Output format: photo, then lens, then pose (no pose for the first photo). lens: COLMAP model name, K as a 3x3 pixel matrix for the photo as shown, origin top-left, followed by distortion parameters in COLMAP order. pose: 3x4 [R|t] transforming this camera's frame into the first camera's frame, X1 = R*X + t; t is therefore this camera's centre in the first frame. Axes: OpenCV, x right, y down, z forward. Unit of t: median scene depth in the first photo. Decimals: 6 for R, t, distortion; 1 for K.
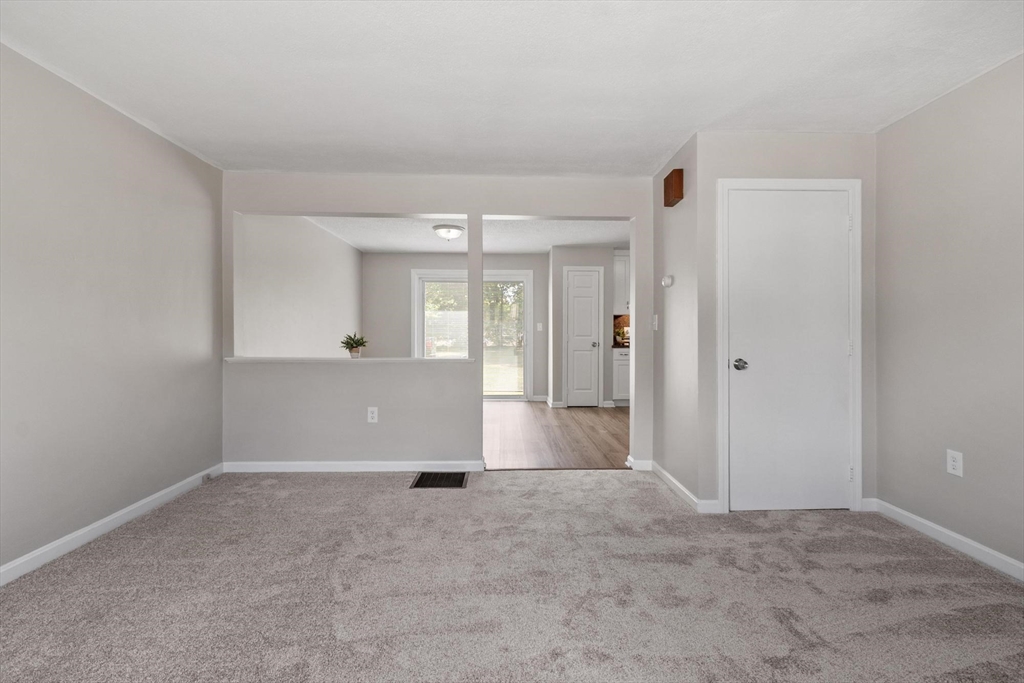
lens RADIAL K [[448.5, 0, 513.1], [0, 448.5, 334.5], [0, 0, 1]] dist [-0.000492, 0.000288]
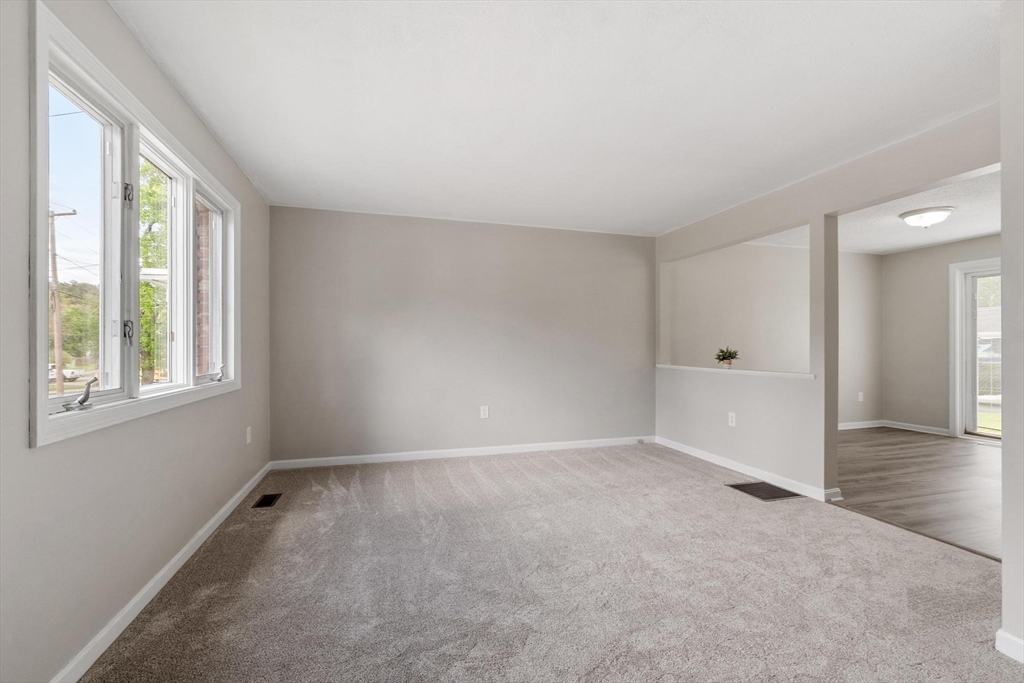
lens RADIAL K [[448.5, 0, 514.7], [0, 448.5, 340.6], [0, 0, 1]] dist [-0.000492, 0.000288]
pose [[0.256743, -0.016177, -0.966344, 0.728983], [-0.003815, 0.999835, -0.017751, 0.002964], [0.966472, 0.008244, 0.256639, 0.200614]]
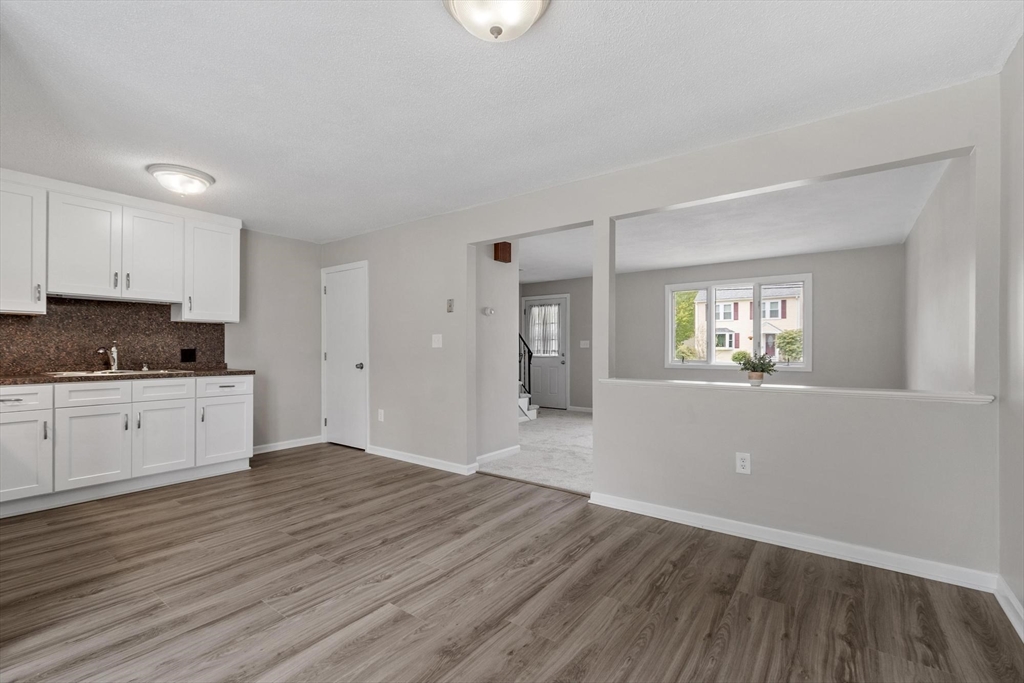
lens RADIAL K [[448.5, 0, 510.8], [0, 448.5, 347.5], [0, 0, 1]] dist [-0.000492, 0.000288]
pose [[-0.787358, 0.001054, 0.616495, -0.562945], [0.003191, 0.999992, 0.002365, -0.012855], [-0.616487, 0.003830, -0.787355, 2.105446]]
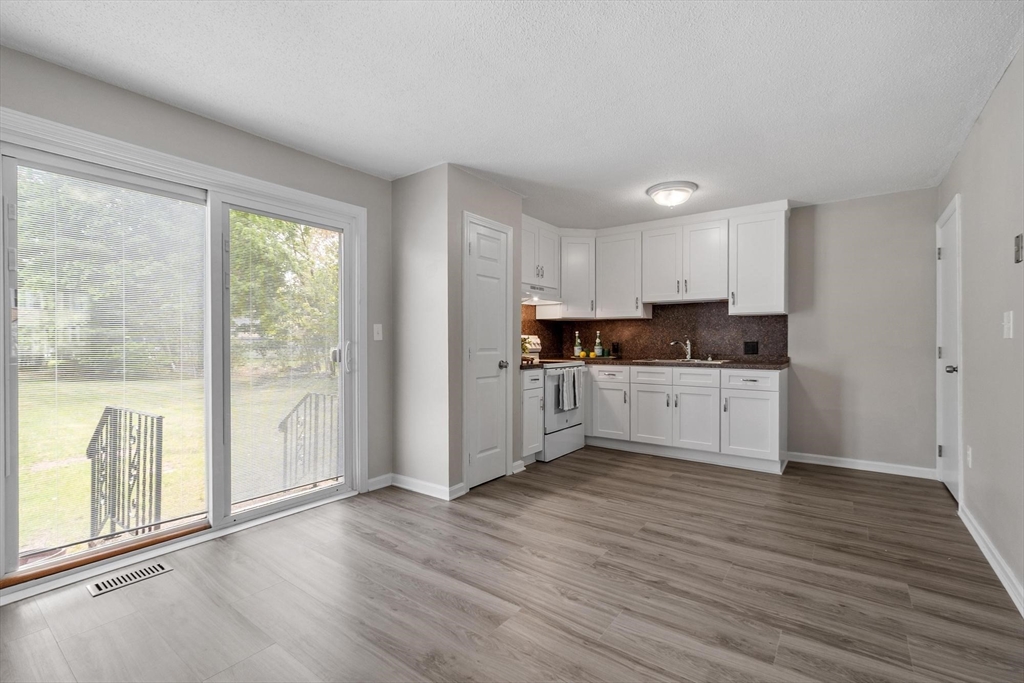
lens RADIAL K [[448.5, 0, 515.2], [0, 448.5, 345.7], [0, 0, 1]] dist [-0.000492, 0.000288]
pose [[0.611773, -0.008650, 0.790986, -0.519879], [0.007589, 0.999958, 0.005066, -0.009011], [-0.790997, 0.002904, 0.611813, 1.364116]]
